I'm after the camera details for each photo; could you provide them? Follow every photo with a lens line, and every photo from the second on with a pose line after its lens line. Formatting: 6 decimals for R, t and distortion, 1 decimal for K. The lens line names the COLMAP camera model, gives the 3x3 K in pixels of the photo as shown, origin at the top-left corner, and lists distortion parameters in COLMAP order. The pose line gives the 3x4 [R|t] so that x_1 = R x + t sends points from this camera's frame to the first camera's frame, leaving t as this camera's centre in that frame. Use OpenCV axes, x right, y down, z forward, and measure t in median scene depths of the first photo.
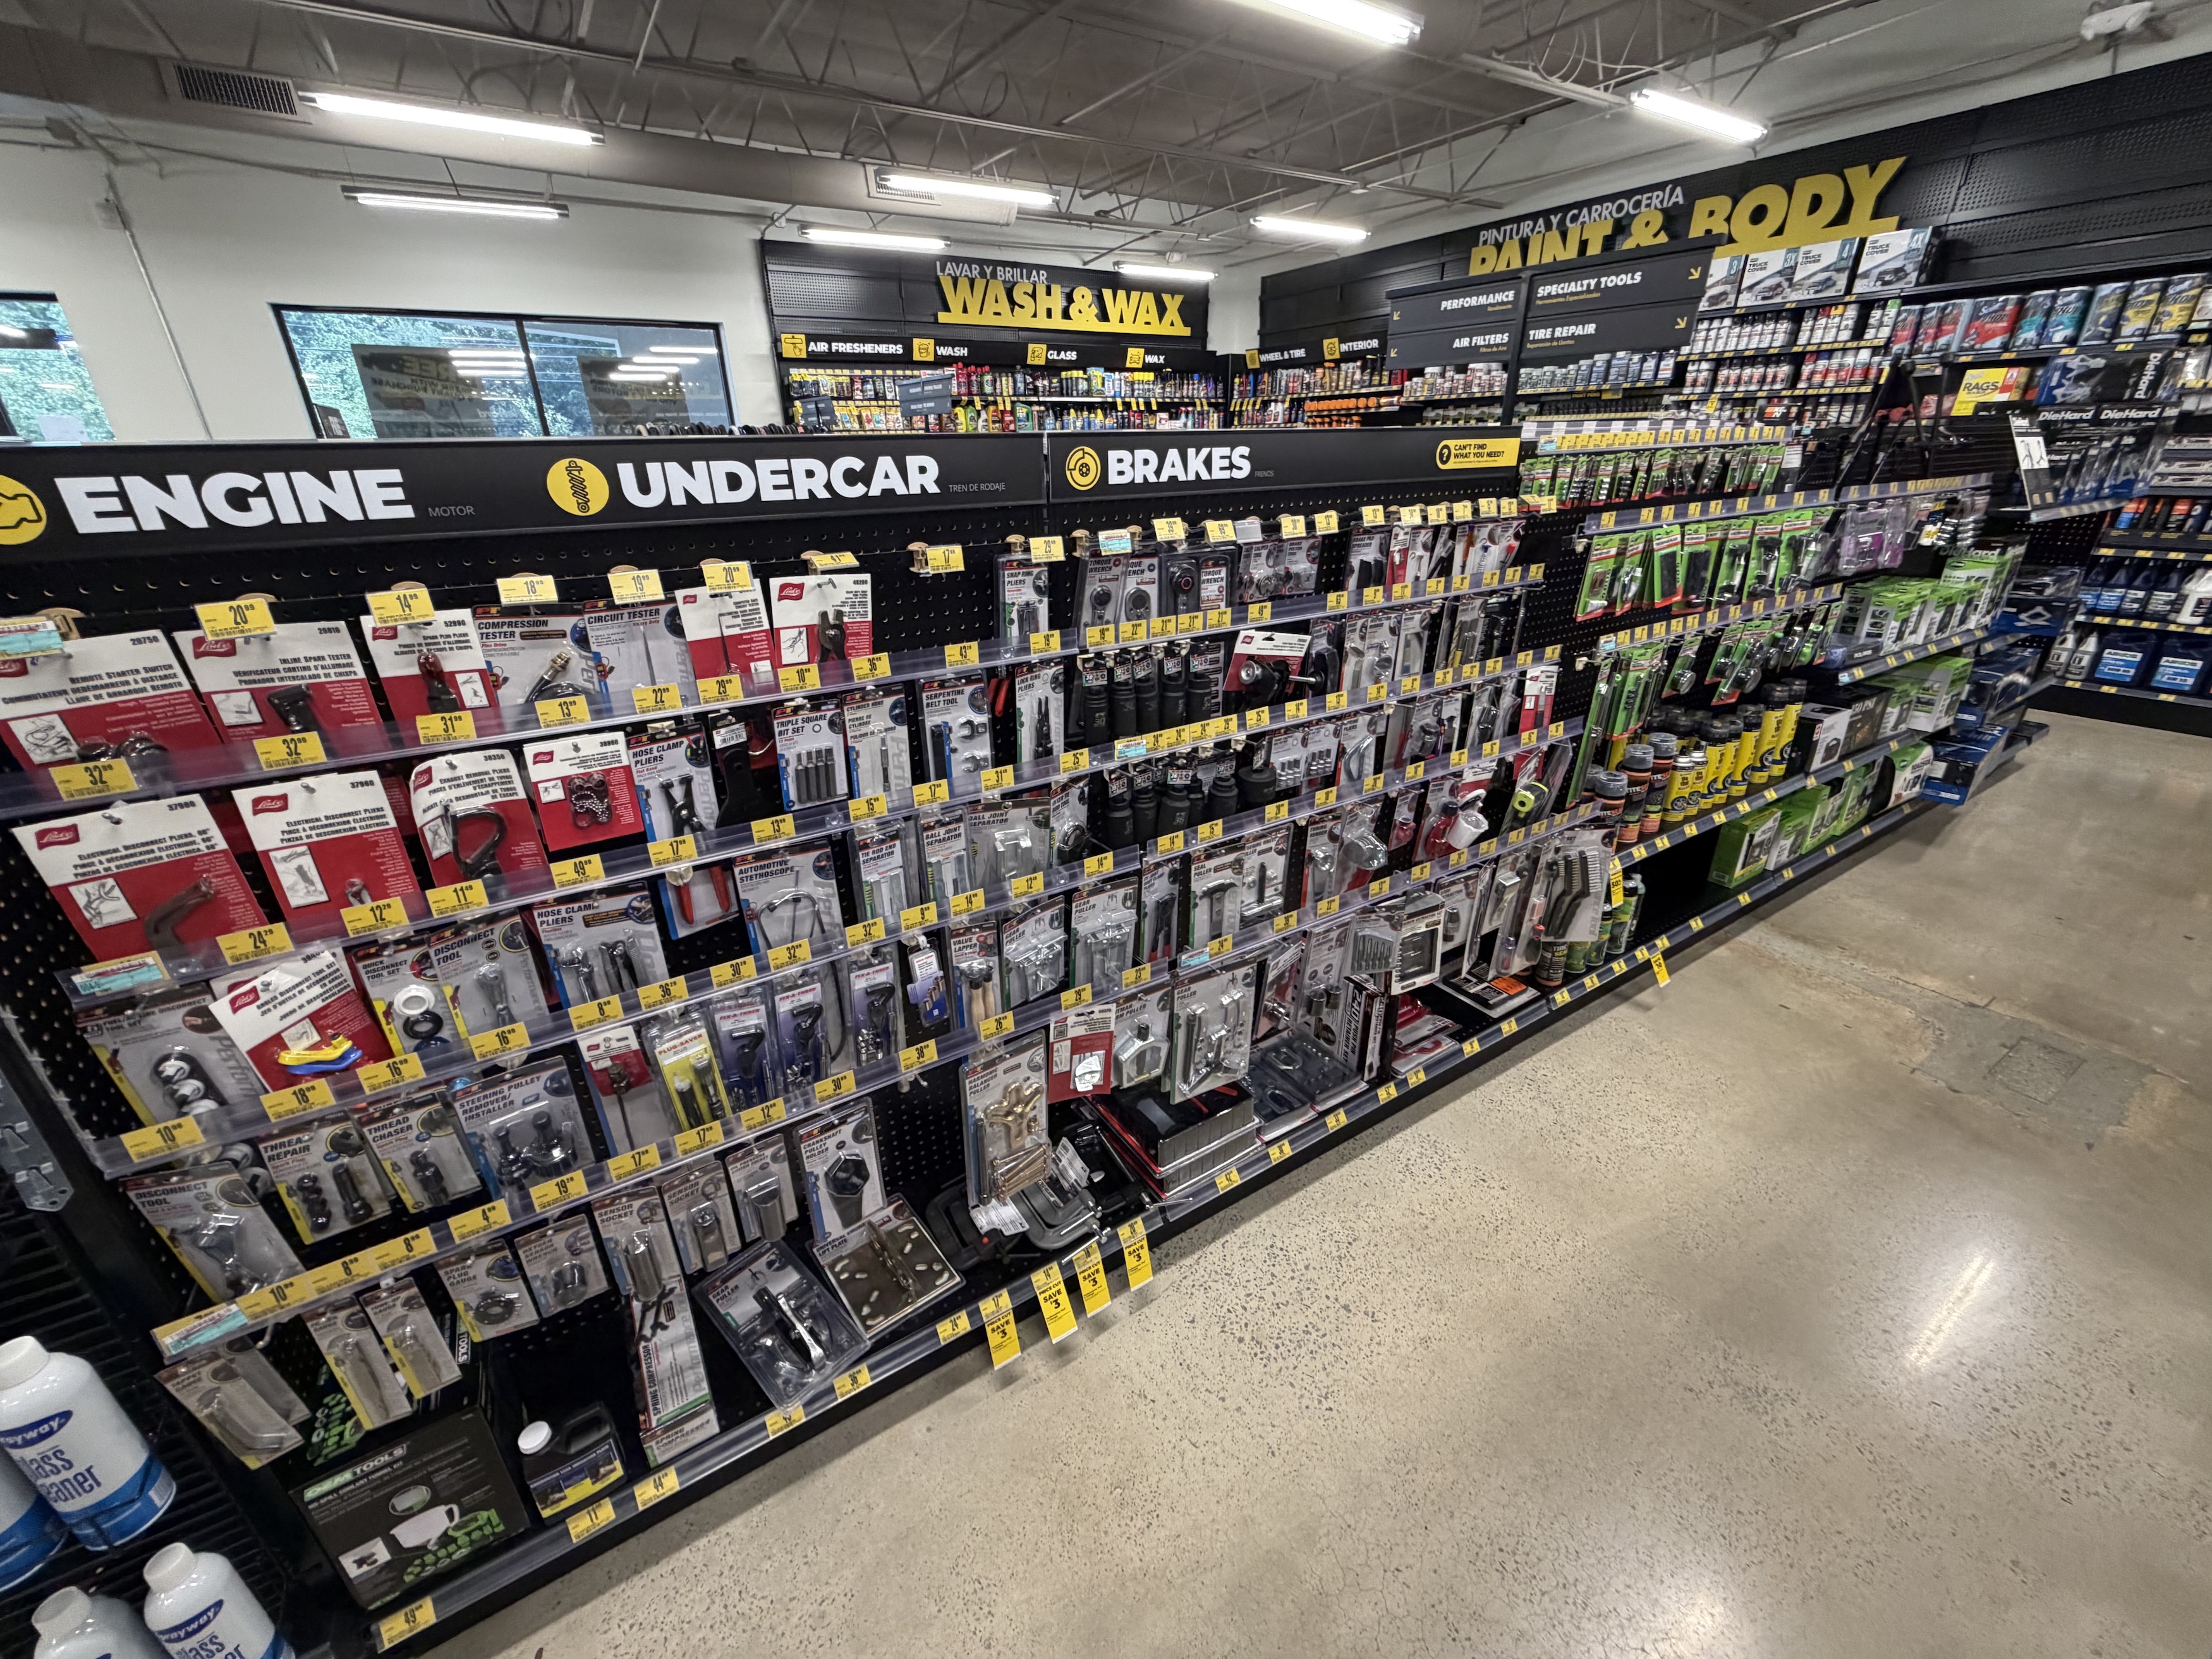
lens RADIAL K [[880.8, 0, 1098.4], [0, 880.8, 826.4], [0, 0, 1]] dist [-0.000471, 0.000253]
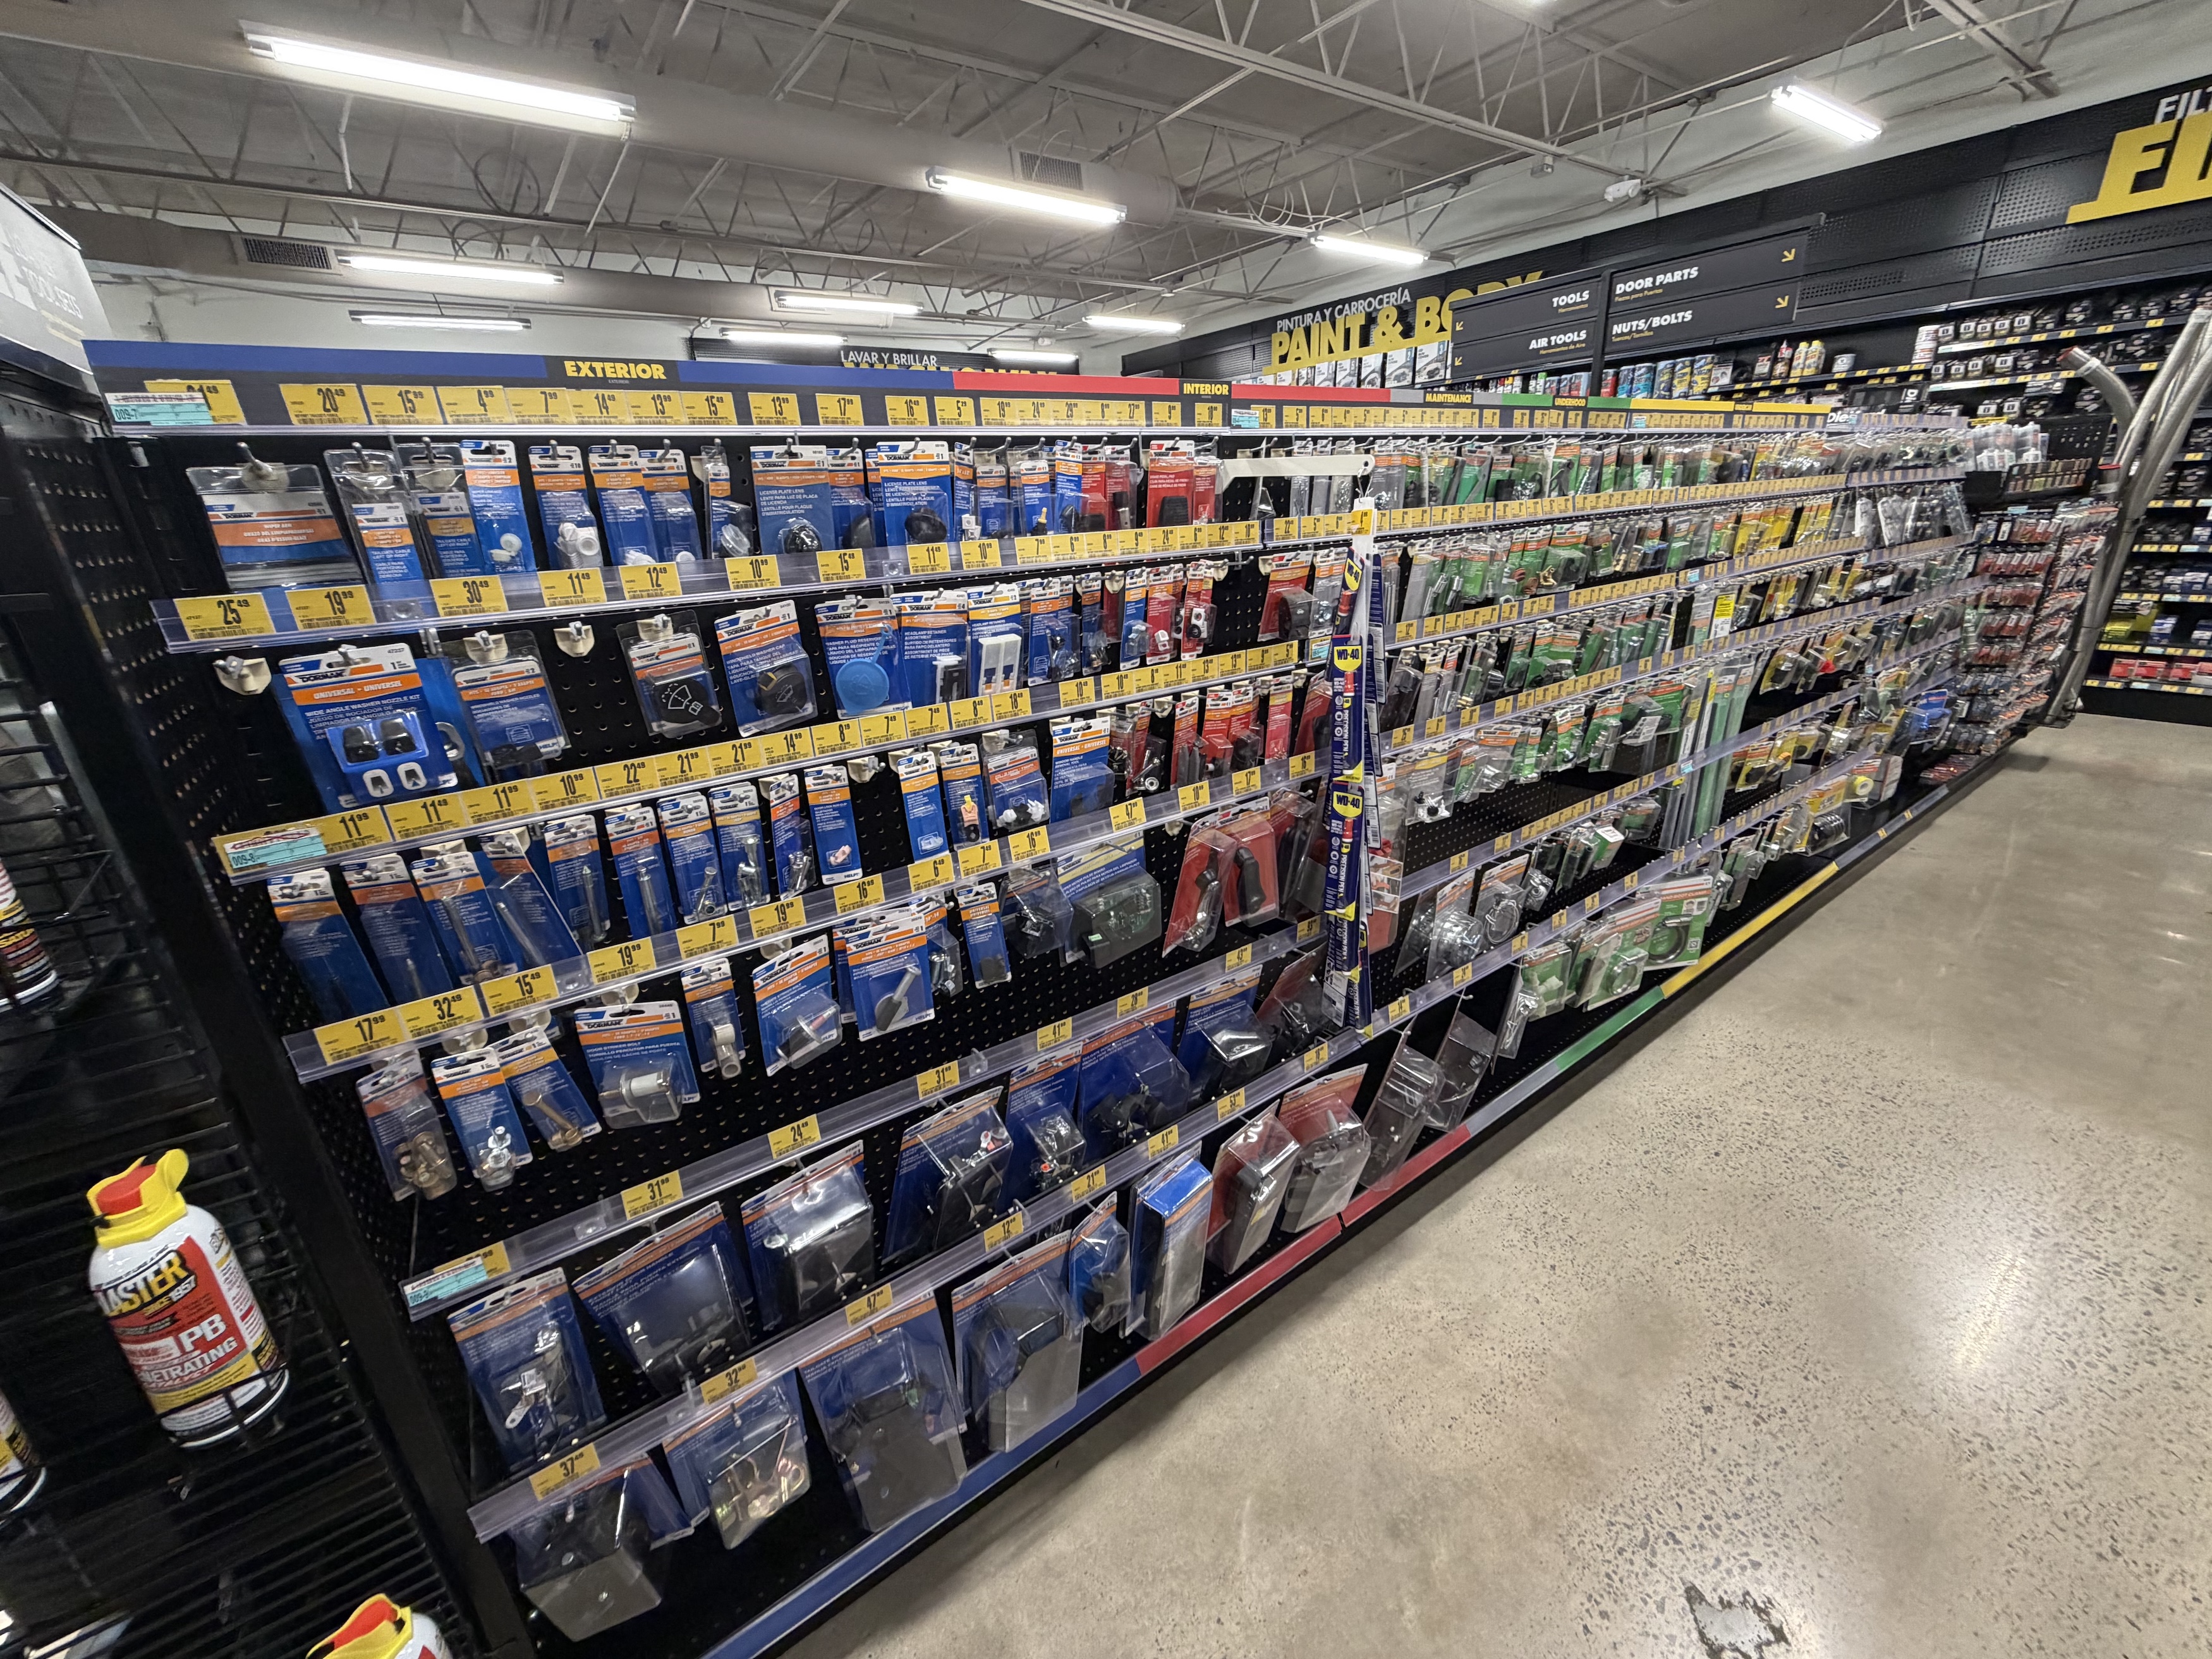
lens RADIAL K [[882.4, 0, 1096.8], [0, 882.4, 825.8], [0, 0, 1]] dist [0.001253, 0.000104]
pose [[0.998009, -0.043886, 0.045308, 0.097869], [0.046422, 0.997320, -0.056546, 0.104996], [-0.042705, 0.058537, 0.997371, -0.211518]]
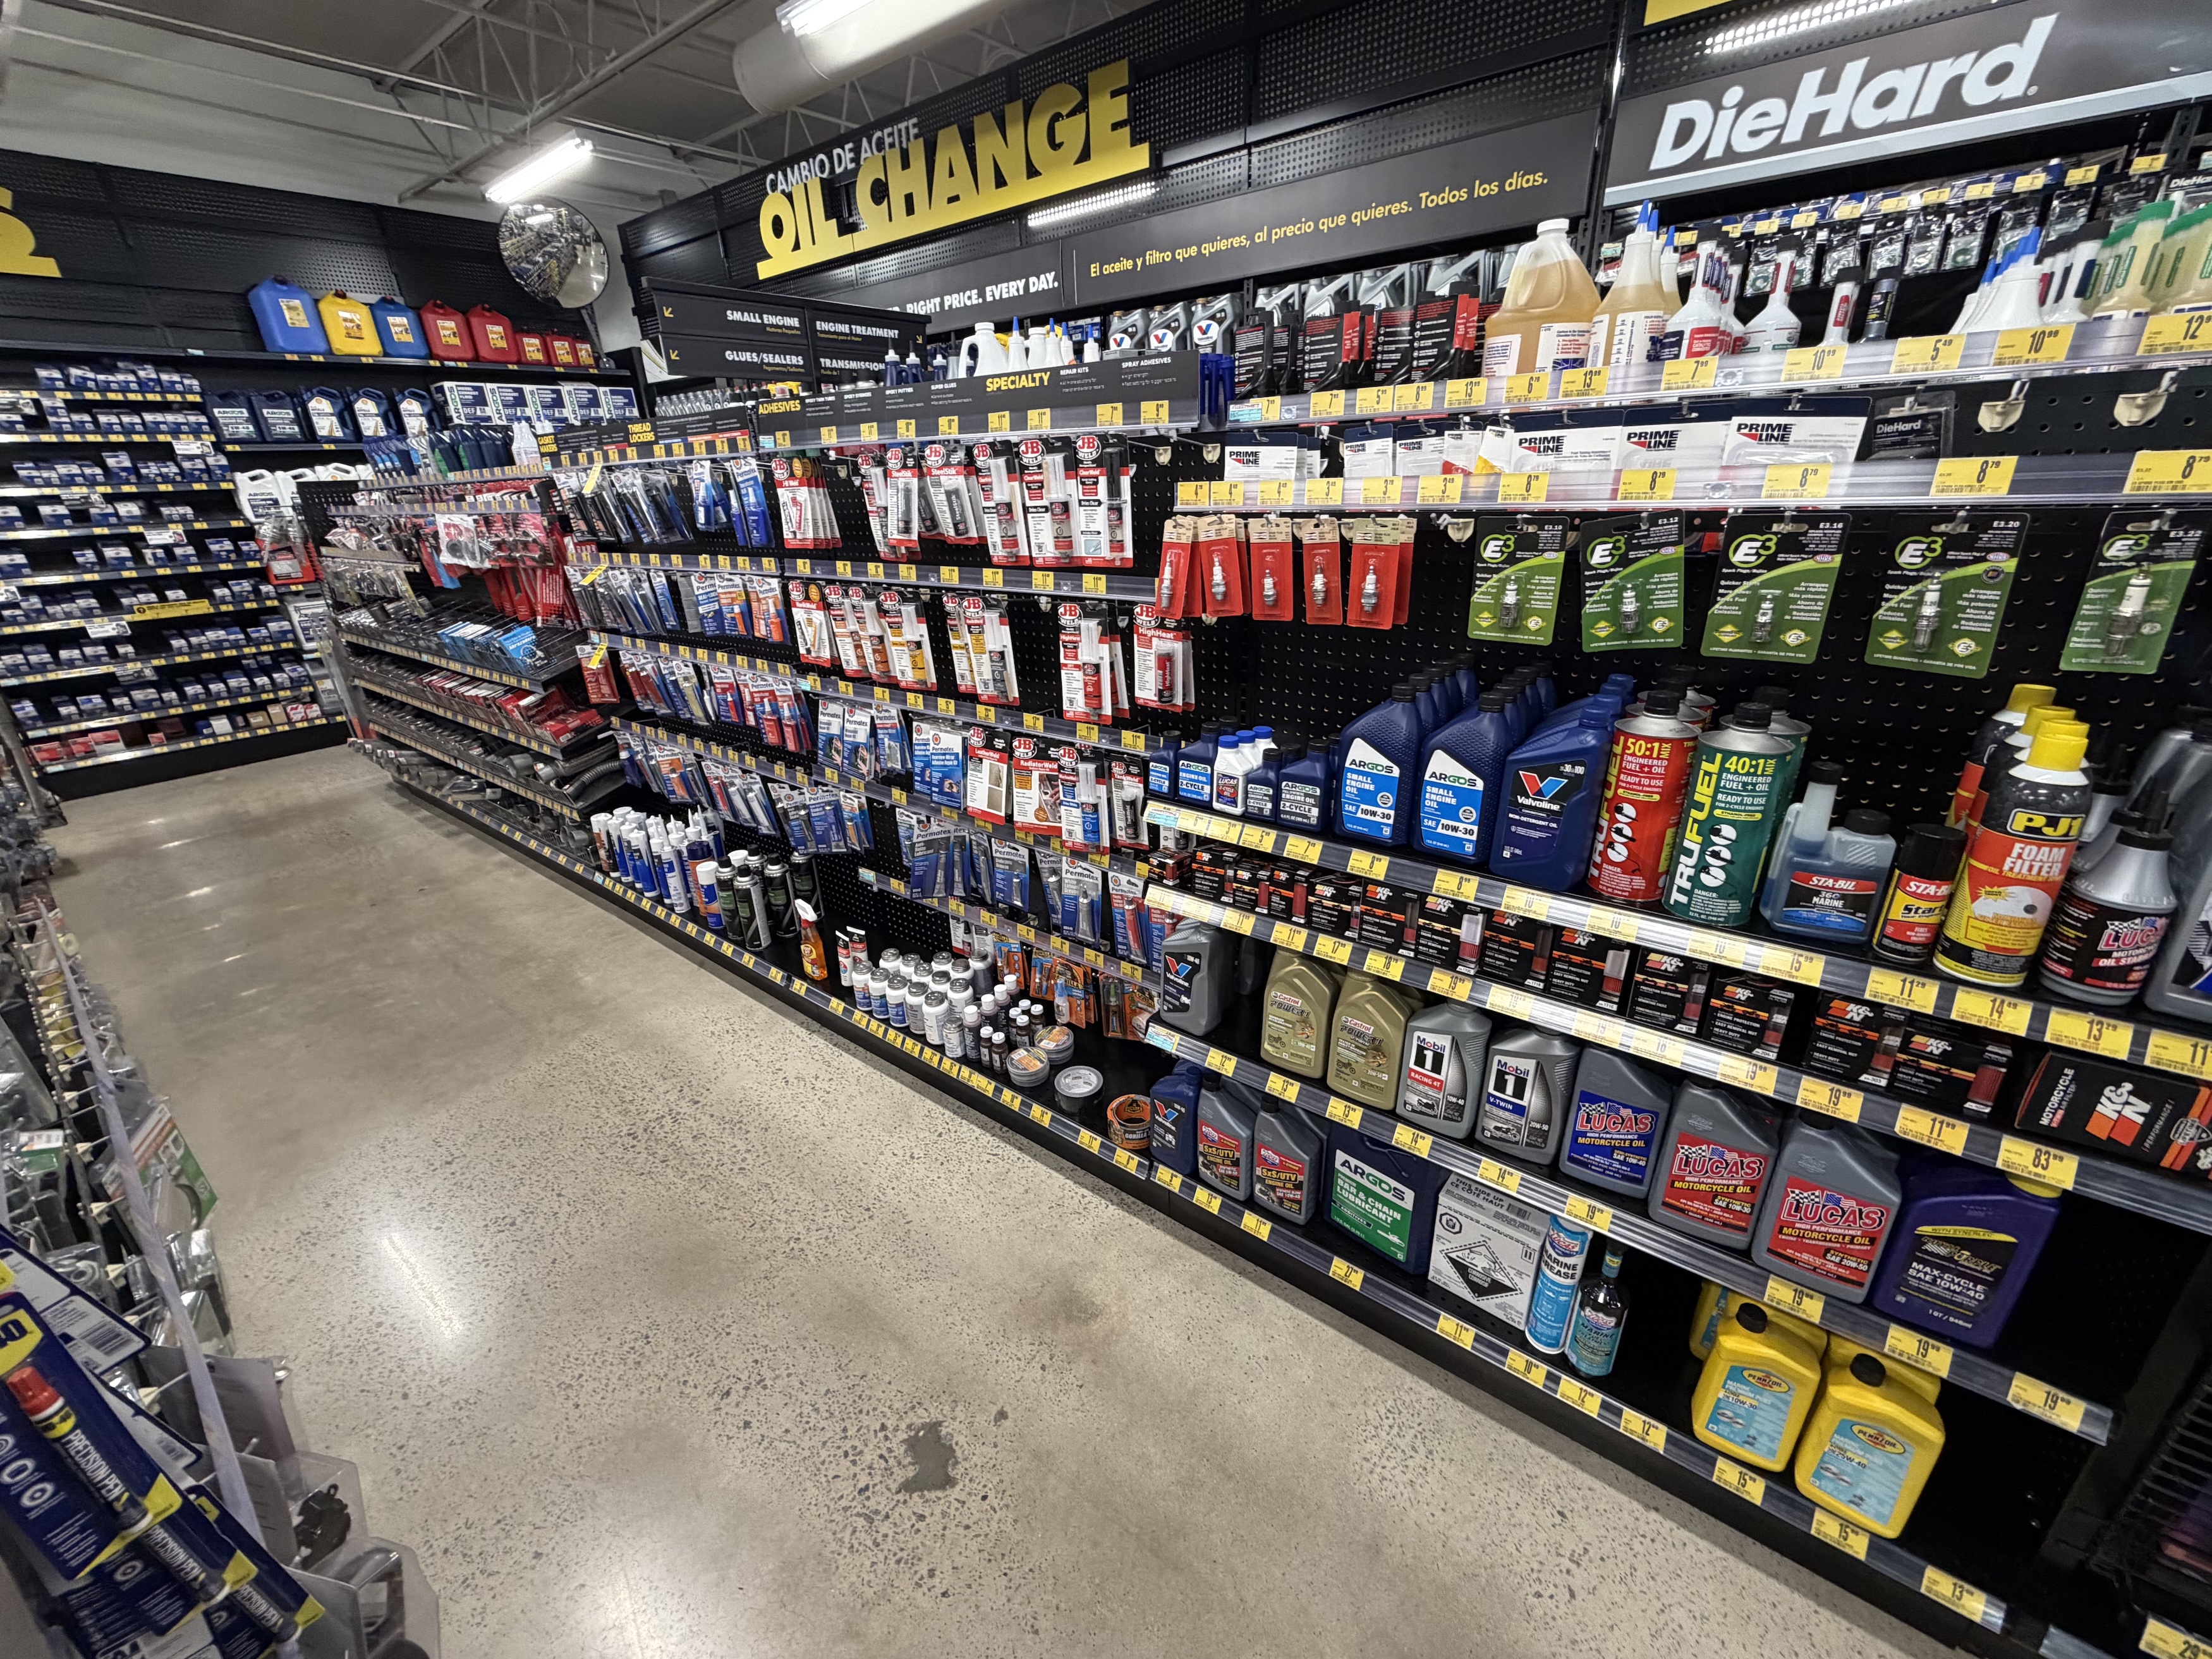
lens RADIAL K [[882.4, 0, 1096.8], [0, 882.4, 825.8], [0, 0, 1]] dist [0.001253, 0.000104]
pose [[-0.336208, -0.320802, 0.885466, 0.072424], [0.418479, 0.791393, 0.445615, 0.061419], [-0.843706, 0.520368, -0.131823, -0.122796]]
